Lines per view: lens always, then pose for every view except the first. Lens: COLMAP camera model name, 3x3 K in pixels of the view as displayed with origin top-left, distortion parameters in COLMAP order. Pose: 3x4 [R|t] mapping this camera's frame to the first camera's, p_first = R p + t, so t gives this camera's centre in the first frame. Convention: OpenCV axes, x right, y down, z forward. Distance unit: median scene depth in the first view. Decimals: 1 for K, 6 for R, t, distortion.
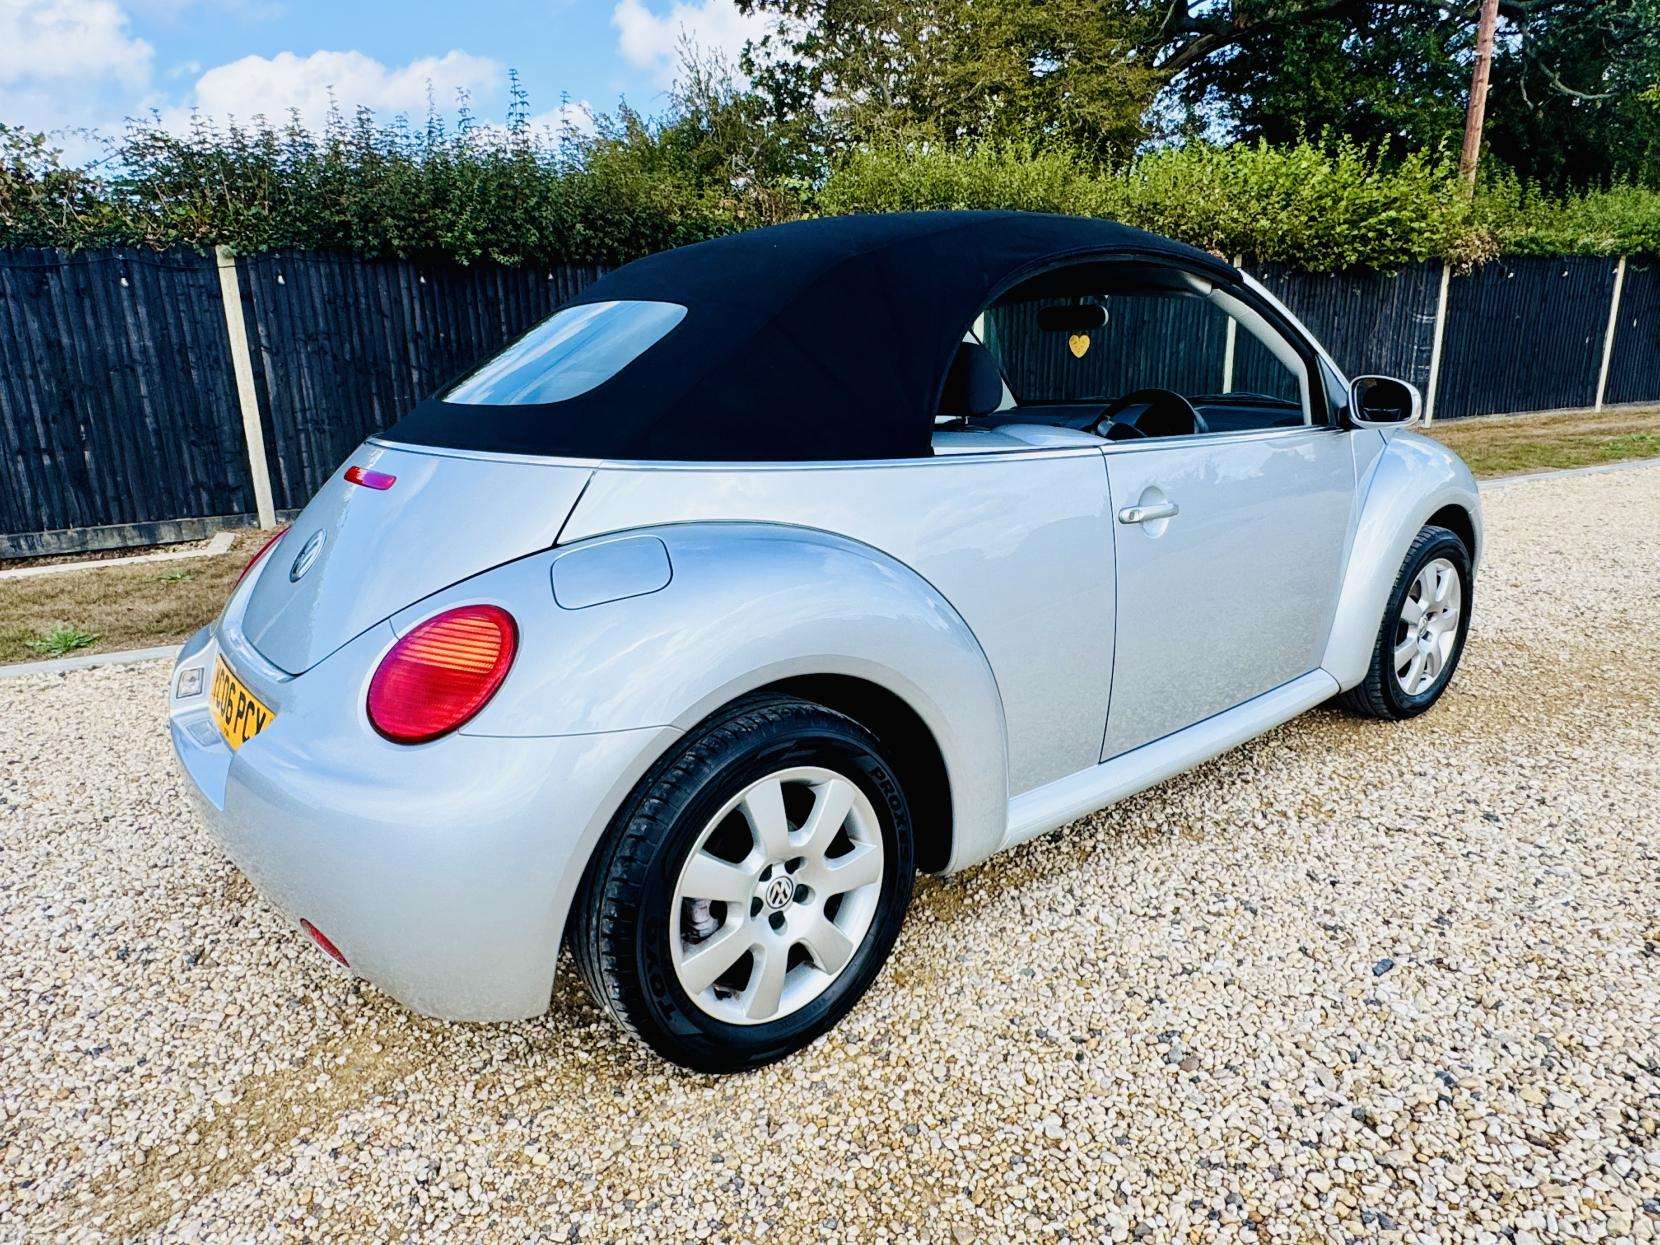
lens RADIAL K [[1021.7, 0, 825.6], [0, 1021.7, 619.1], [0, 0, 1]] dist [-0.006943, 0.005638]
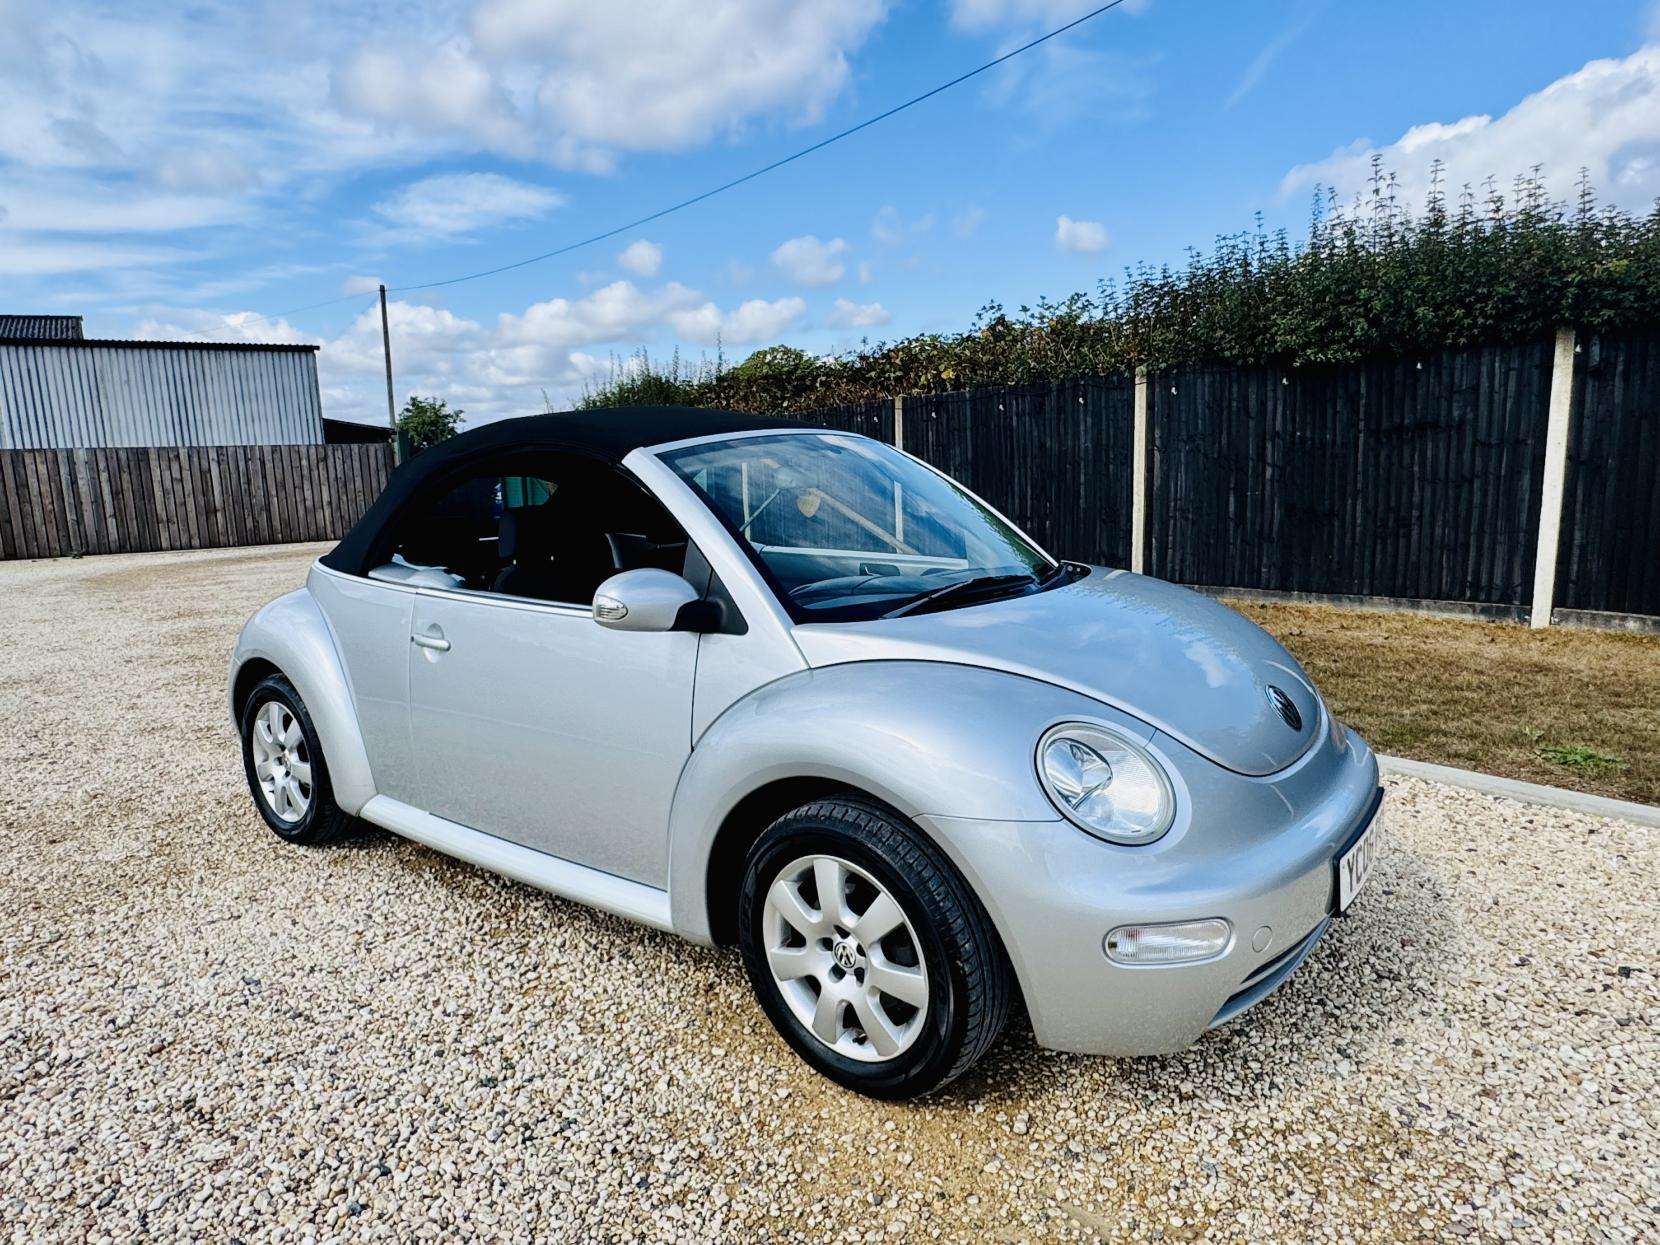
lens RADIAL K [[1021.7, 0, 819.0], [0, 1021.7, 623.3], [0, 0, 1]] dist [-0.006943, 0.005638]
pose [[0.232255, 0.170671, -0.957564, 1.491577], [-0.221427, 0.967913, 0.118809, -0.326149], [0.947116, 0.184436, 0.262593, 0.937630]]
